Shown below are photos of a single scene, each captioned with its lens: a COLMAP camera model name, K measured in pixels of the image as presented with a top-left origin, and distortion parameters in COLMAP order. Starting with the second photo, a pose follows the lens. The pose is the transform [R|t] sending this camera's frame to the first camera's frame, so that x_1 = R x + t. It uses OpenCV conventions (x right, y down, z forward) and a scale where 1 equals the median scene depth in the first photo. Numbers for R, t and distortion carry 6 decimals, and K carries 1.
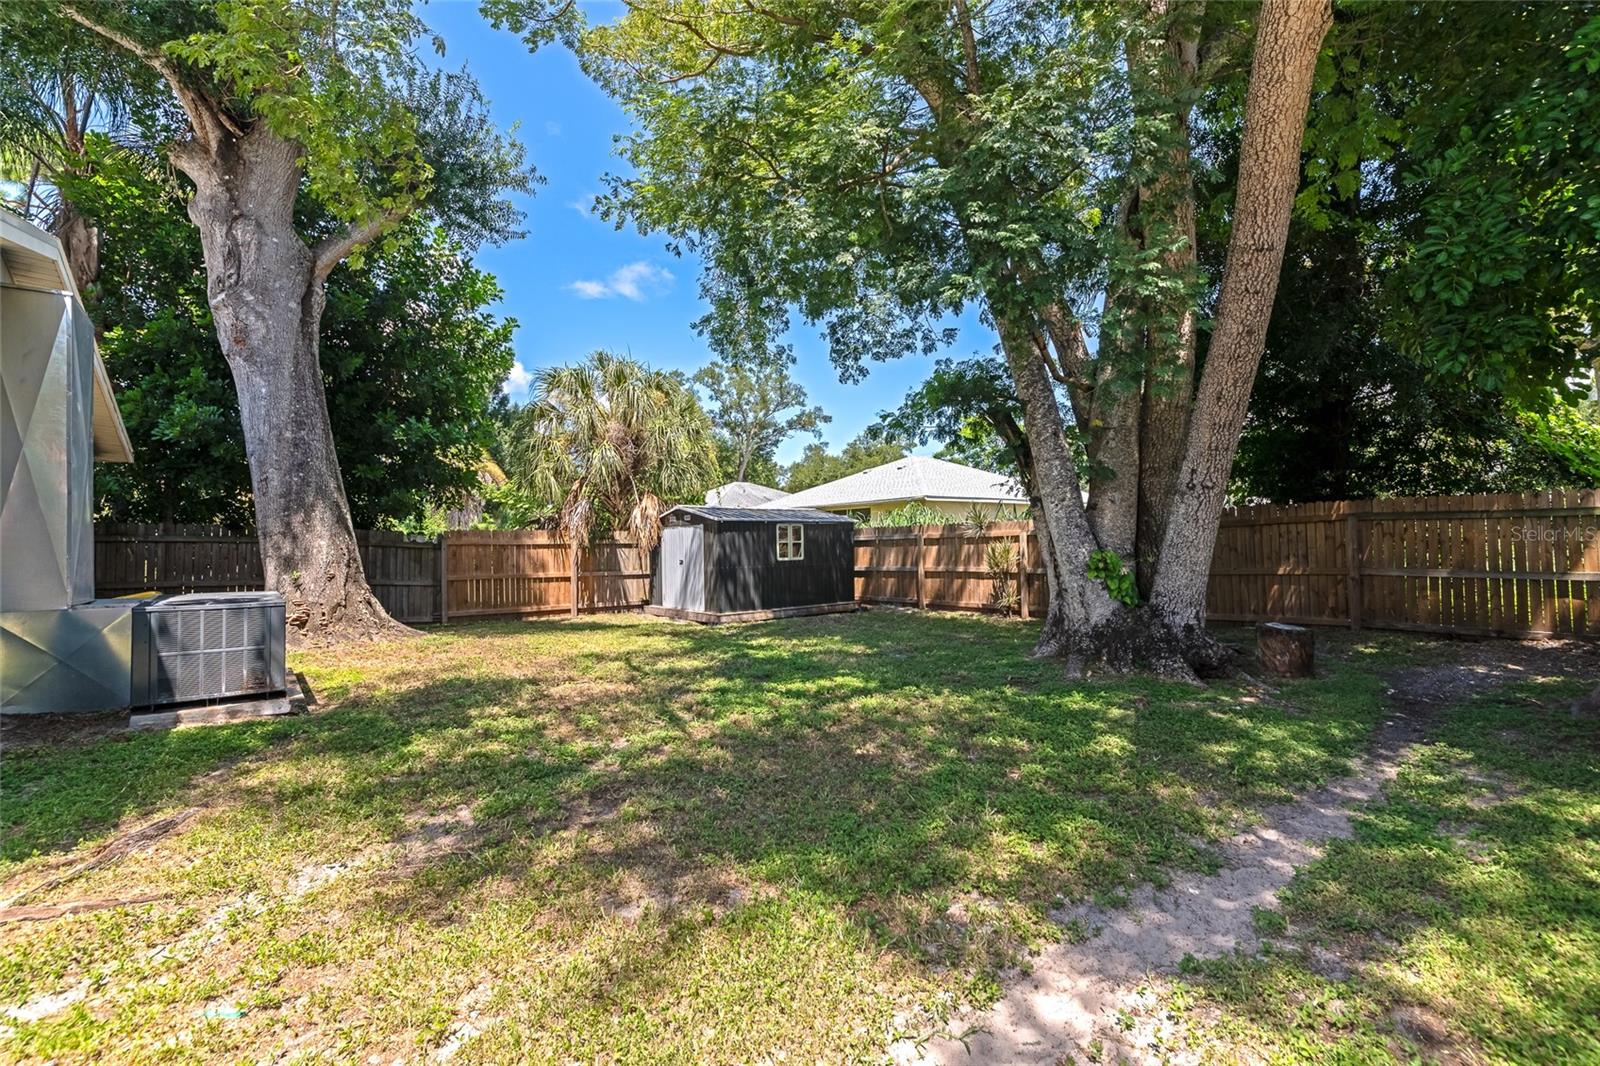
lens RADIAL K [[680.8, 0, 814.9], [0, 680.8, 529.6], [0, 0, 1]] dist [-0.006811, -0.000626]
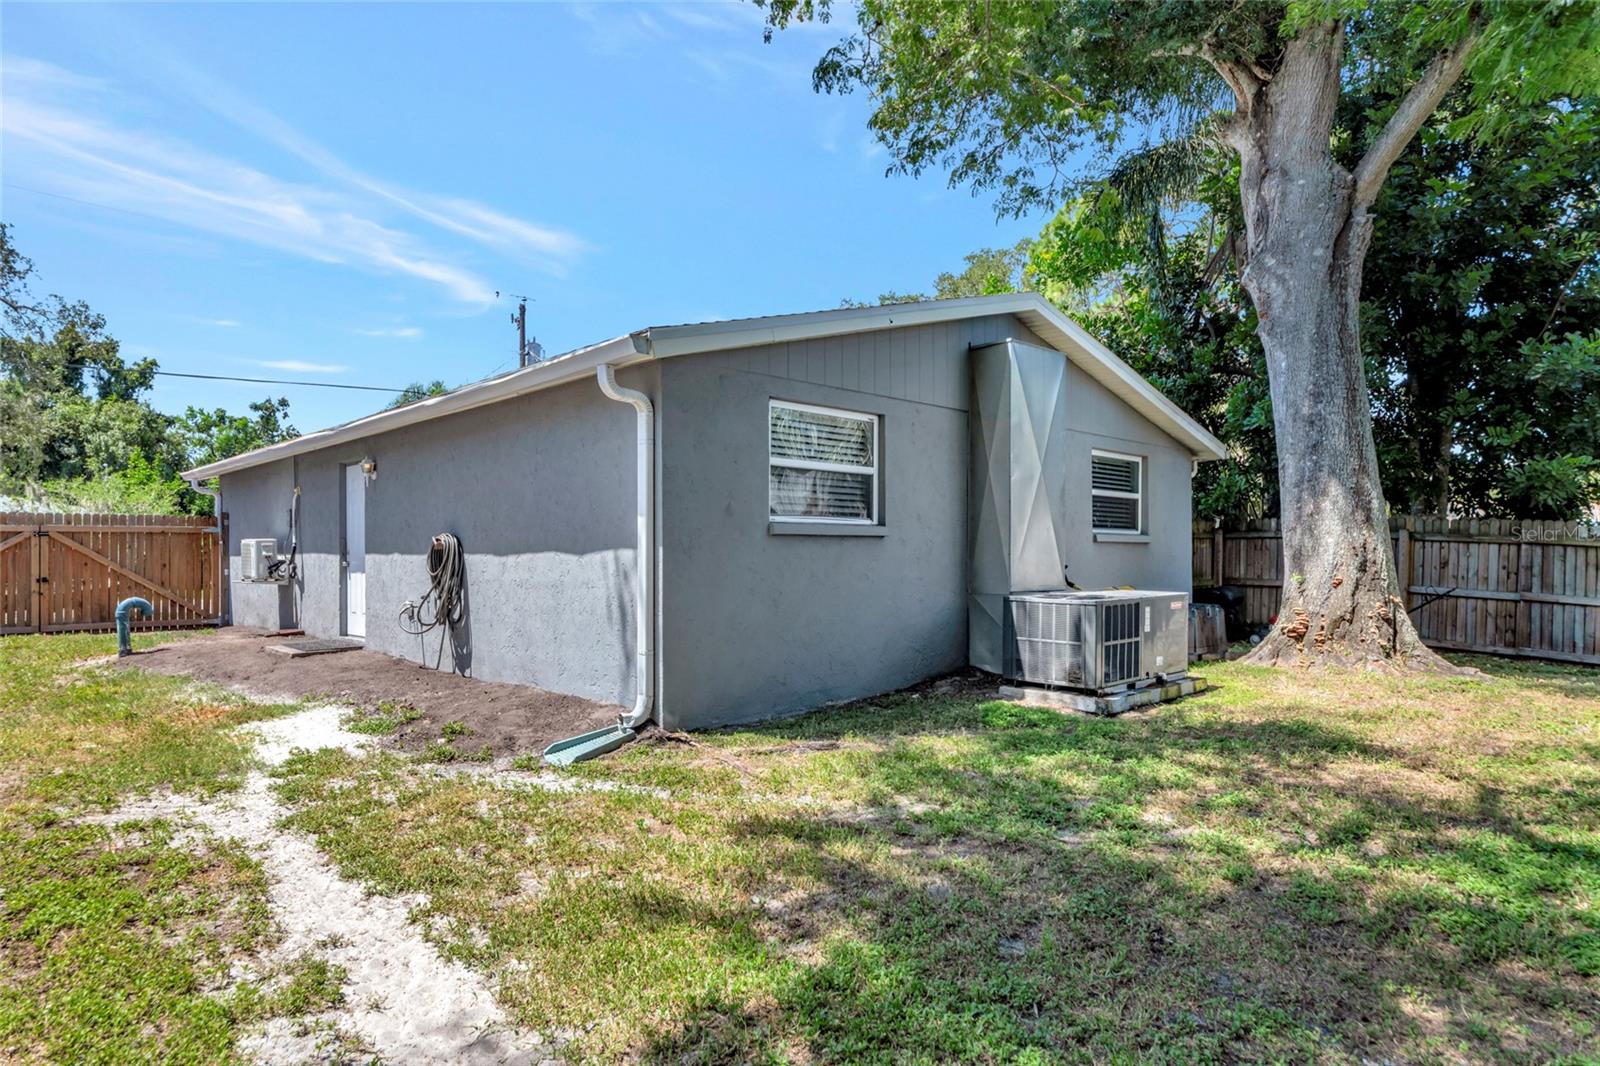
lens RADIAL K [[940.1, 0, 794.6], [0, 940.1, 551.2], [0, 0, 1]] dist [-0.000623, -0.000749]
pose [[0.066191, 0.015286, -0.997690, 0.224191], [0.021532, 0.999628, 0.016745, 0.000060], [0.997575, -0.022590, 0.065837, 0.185339]]
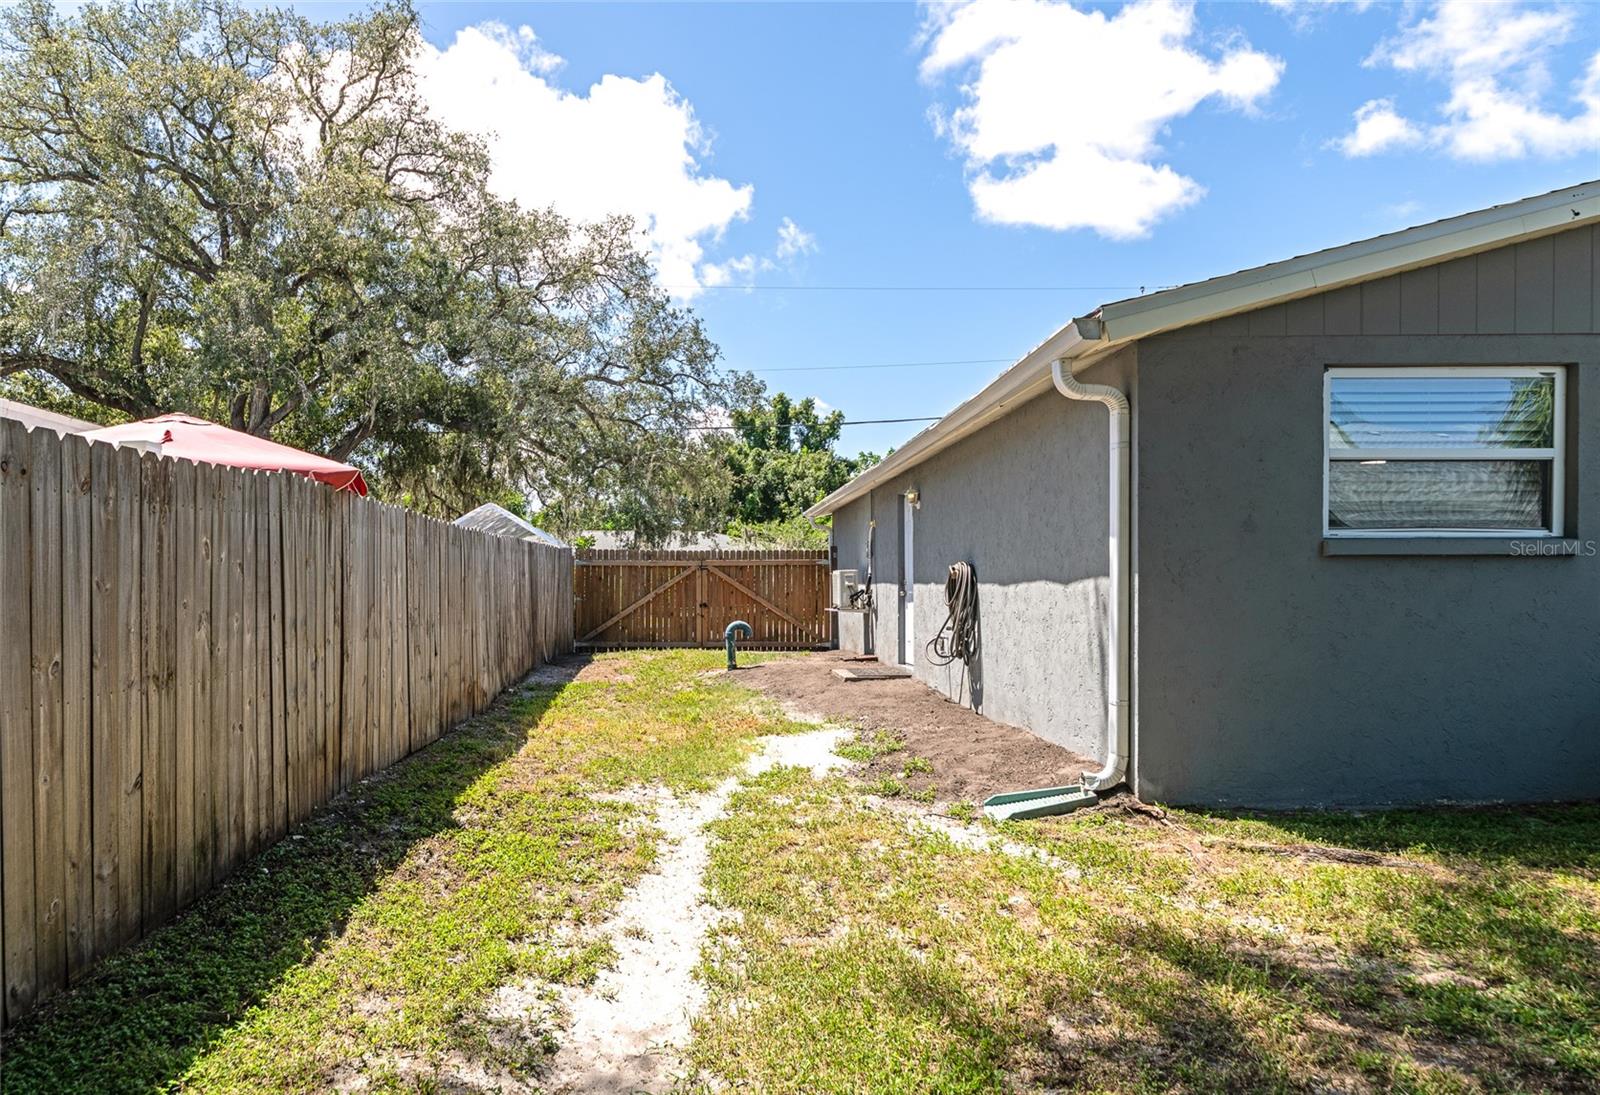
lens RADIAL K [[992.9, 0, 668.1], [0, 992.9, 591.6], [0, 0, 1]] dist [-0.000735, -0.000089]
pose [[-0.673395, 0.023611, -0.738906, 0.175954], [0.029281, 0.999557, 0.005256, 0.003899], [0.738703, -0.018097, -0.673788, 0.281174]]
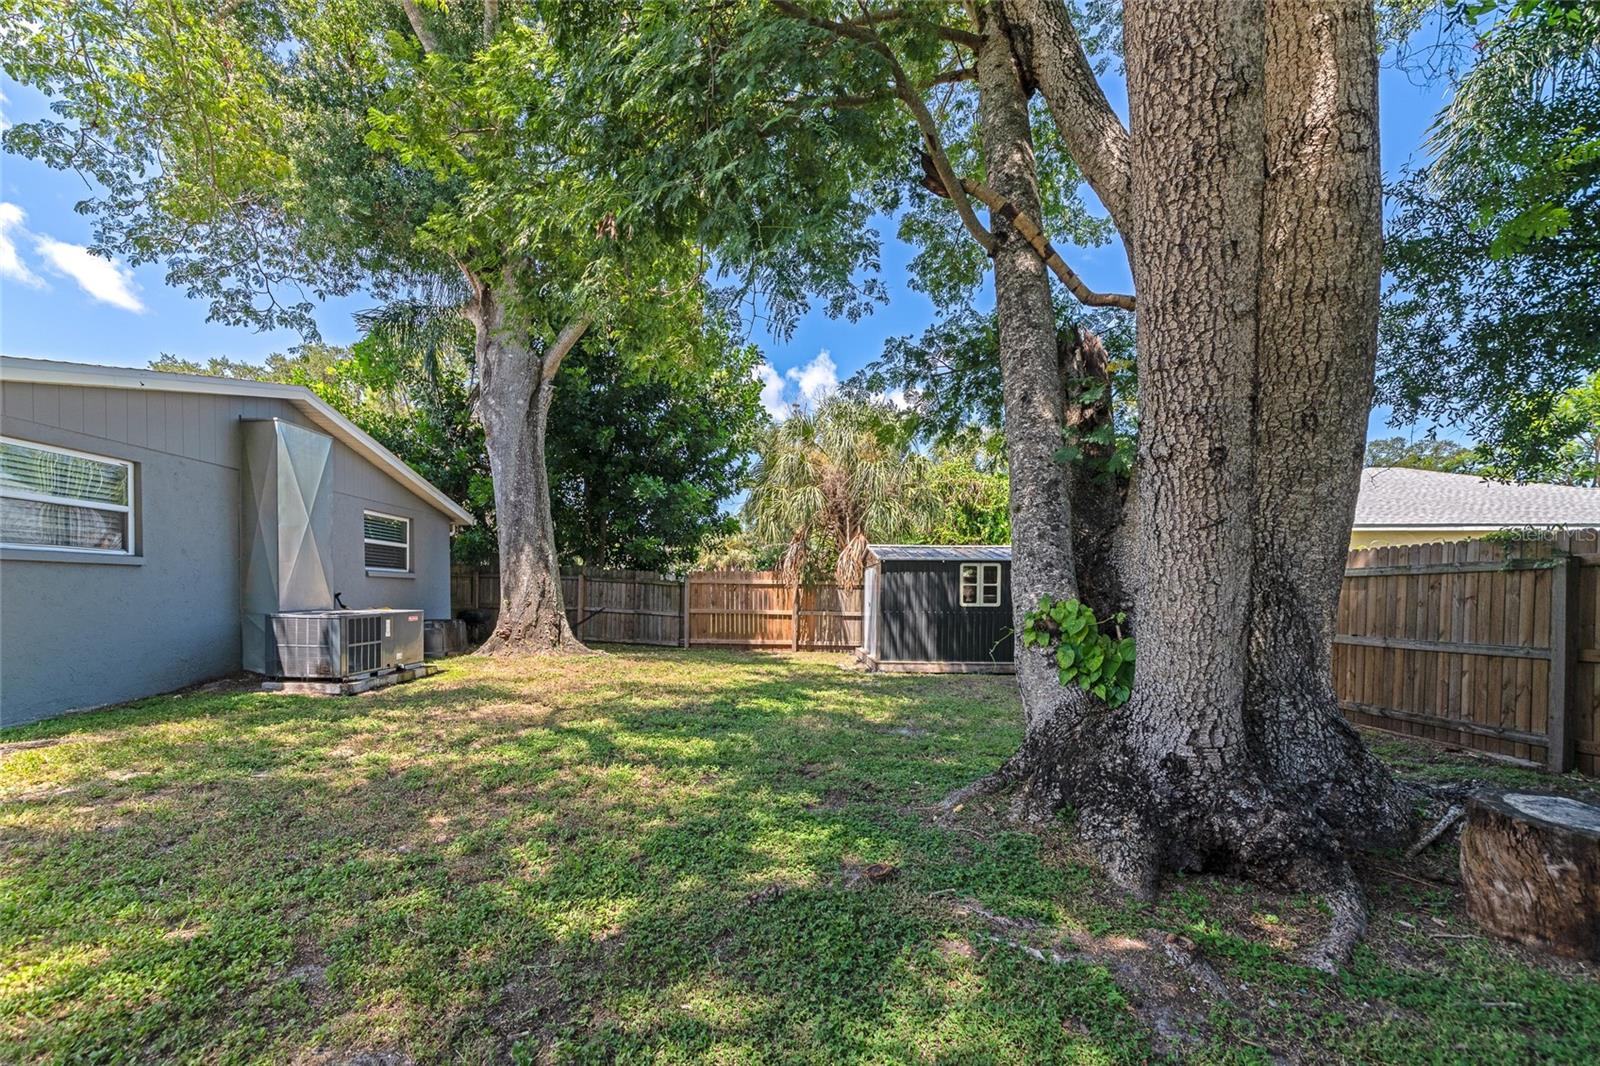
lens RADIAL K [[643.4, 0, 764.1], [0, 643.4, 612.0], [0, 0, 1]] dist [-0.007983, 0.001457]
pose [[0.750012, 0.041206, -0.660139, 0.301564], [-0.004223, 0.998336, 0.057517, 0.006911], [0.661410, -0.040351, 0.748938, 0.229928]]
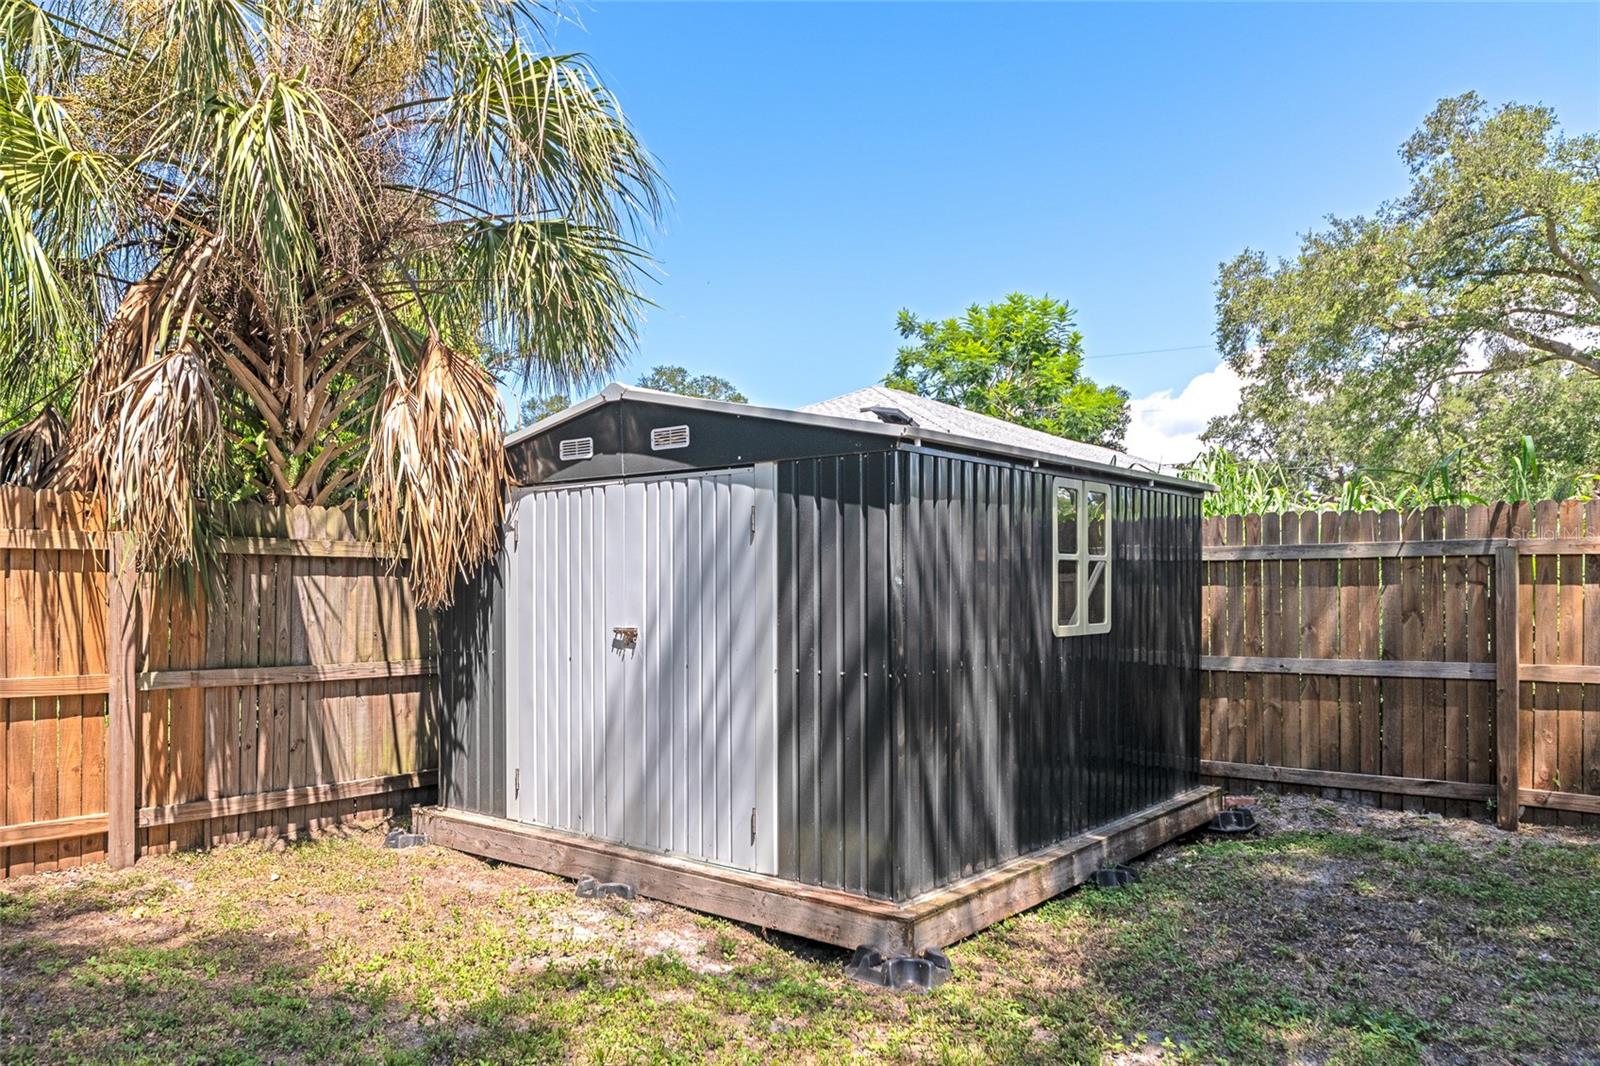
lens RADIAL K [[1168.6, 0, 647.5], [0, 1168.6, 580.6], [0, 0, 1]] dist [-0.023578, 0.010485]
pose [[0.992456, 0.017254, 0.121383, -0.245024], [-0.019342, 0.999684, 0.016048, 0.022901], [-0.121068, -0.018275, 0.992476, 0.636313]]
